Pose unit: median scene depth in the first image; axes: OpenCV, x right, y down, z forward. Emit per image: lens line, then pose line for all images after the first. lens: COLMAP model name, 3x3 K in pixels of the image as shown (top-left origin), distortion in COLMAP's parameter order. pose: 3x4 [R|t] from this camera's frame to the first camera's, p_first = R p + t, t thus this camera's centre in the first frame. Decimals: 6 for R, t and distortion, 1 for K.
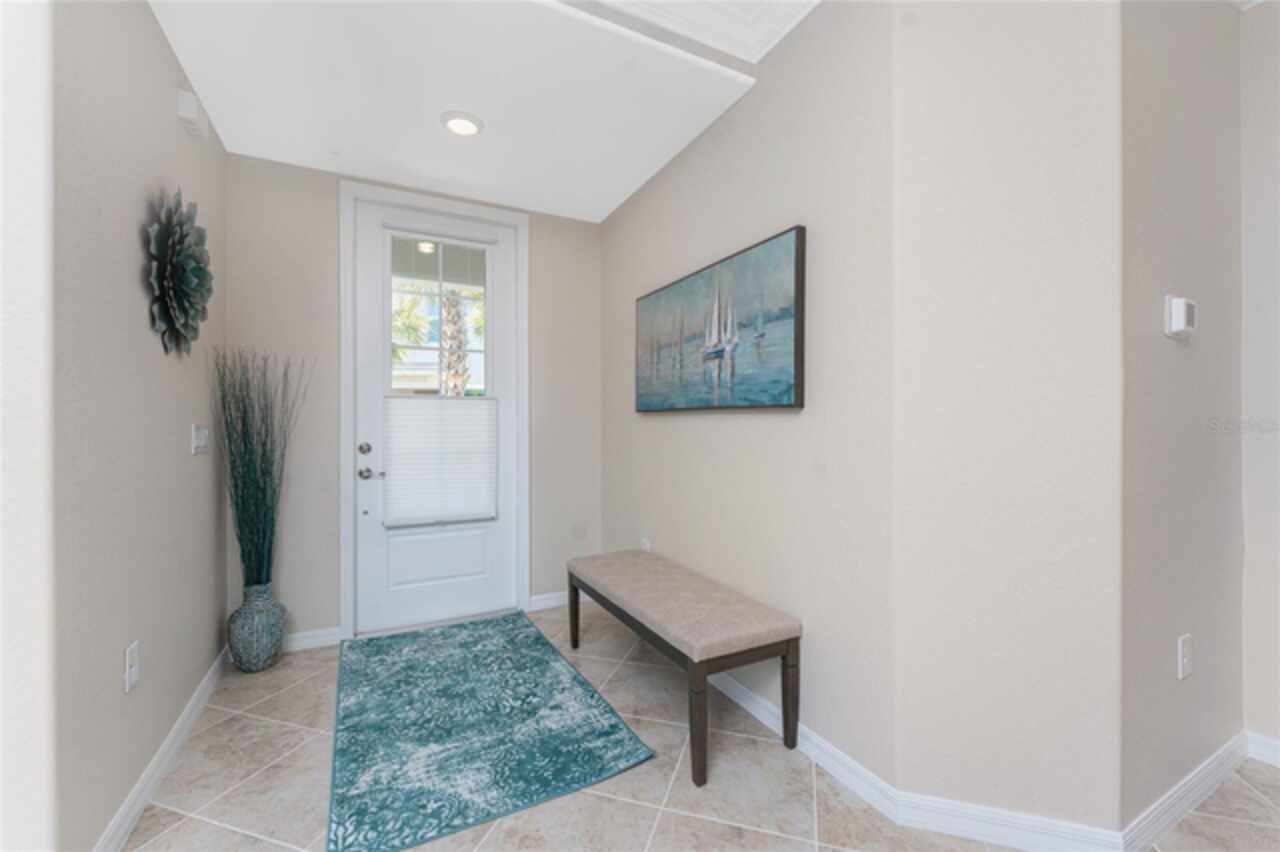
lens RADIAL K [[518.9, 0, 641.8], [0, 518.9, 423.7], [0, 0, 1]] dist [-0.009302, 0.000545]
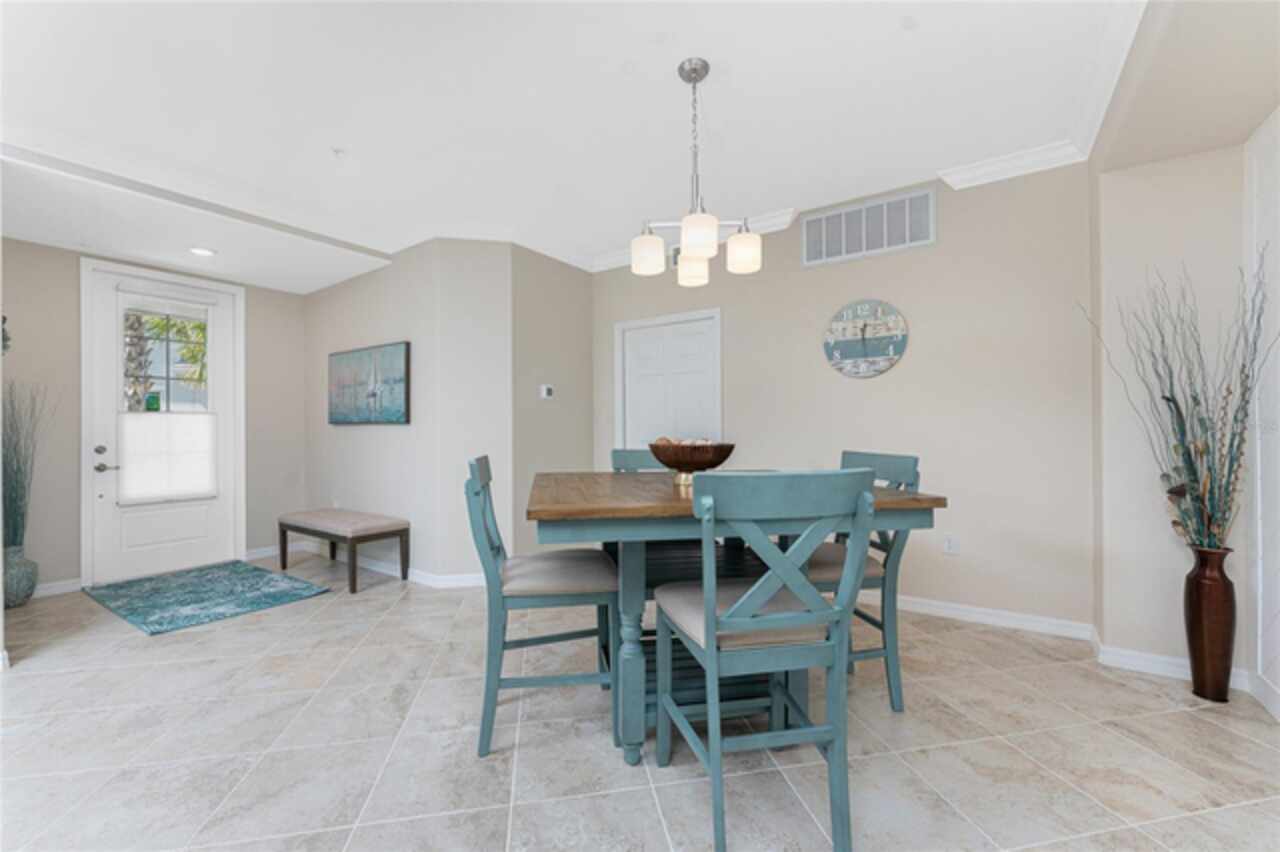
lens RADIAL K [[518.9, 0, 649.3], [0, 518.9, 426.3], [0, 0, 1]] dist [-0.009302, 0.000545]
pose [[0.879809, -0.000541, 0.475328, 0.121039], [0.003599, 0.999978, -0.005523, -0.001818], [-0.475314, 0.006570, 0.879792, -1.075084]]
